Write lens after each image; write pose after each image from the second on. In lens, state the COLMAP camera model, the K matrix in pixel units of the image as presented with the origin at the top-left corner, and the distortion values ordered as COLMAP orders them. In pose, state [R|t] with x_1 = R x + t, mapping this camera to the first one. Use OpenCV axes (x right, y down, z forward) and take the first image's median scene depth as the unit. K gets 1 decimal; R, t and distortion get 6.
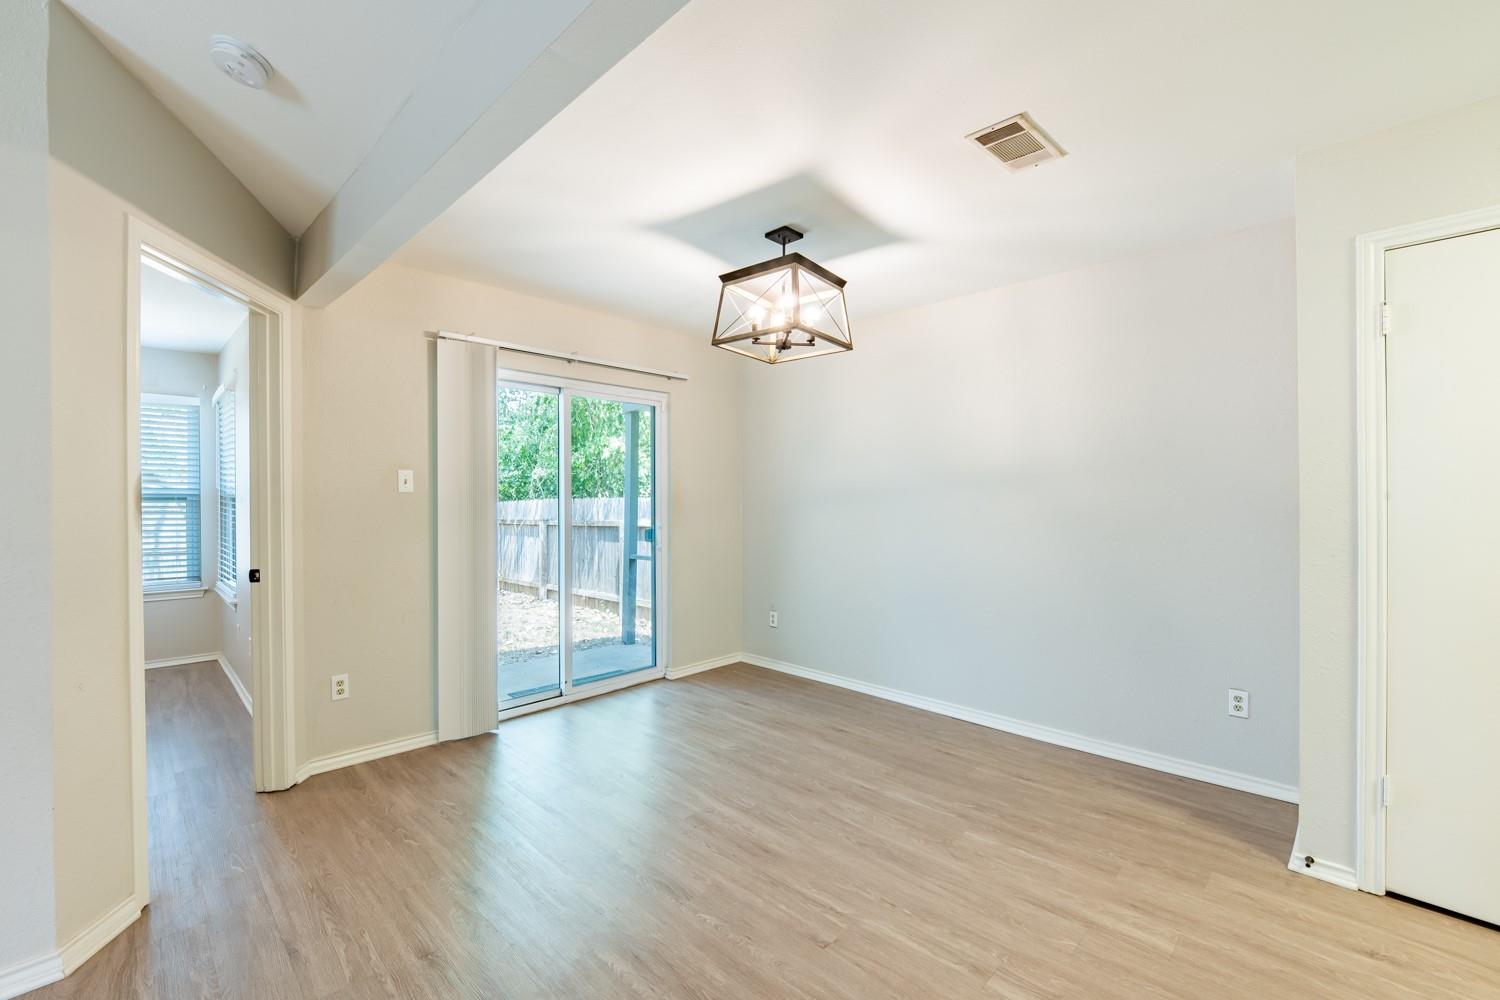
lens RADIAL K [[620.8, 0, 748.0], [0, 620.8, 501.7], [0, 0, 1]] dist [-0.006351, -0.005886]
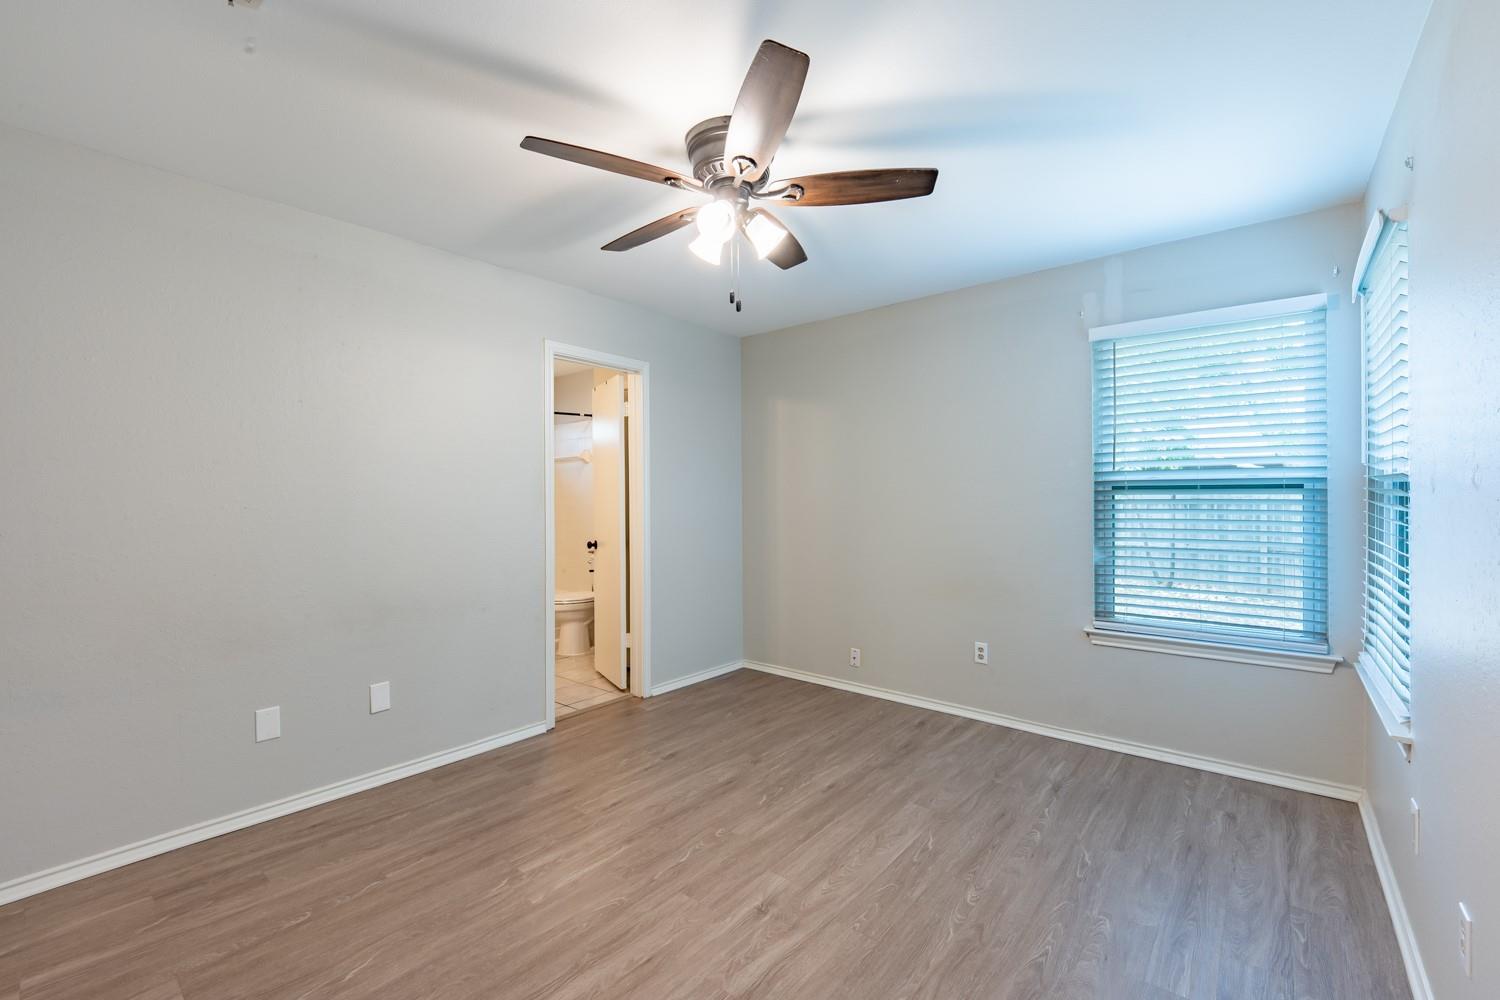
lens RADIAL K [[620.8, 0, 753.3], [0, 620.8, 495.5], [0, 0, 1]] dist [-0.006351, -0.005886]
pose [[0.093168, 0.003041, -0.995646, -0.718026], [-0.002468, 0.999993, 0.002823, 0.005040], [0.995647, 0.002194, 0.093175, 0.801961]]
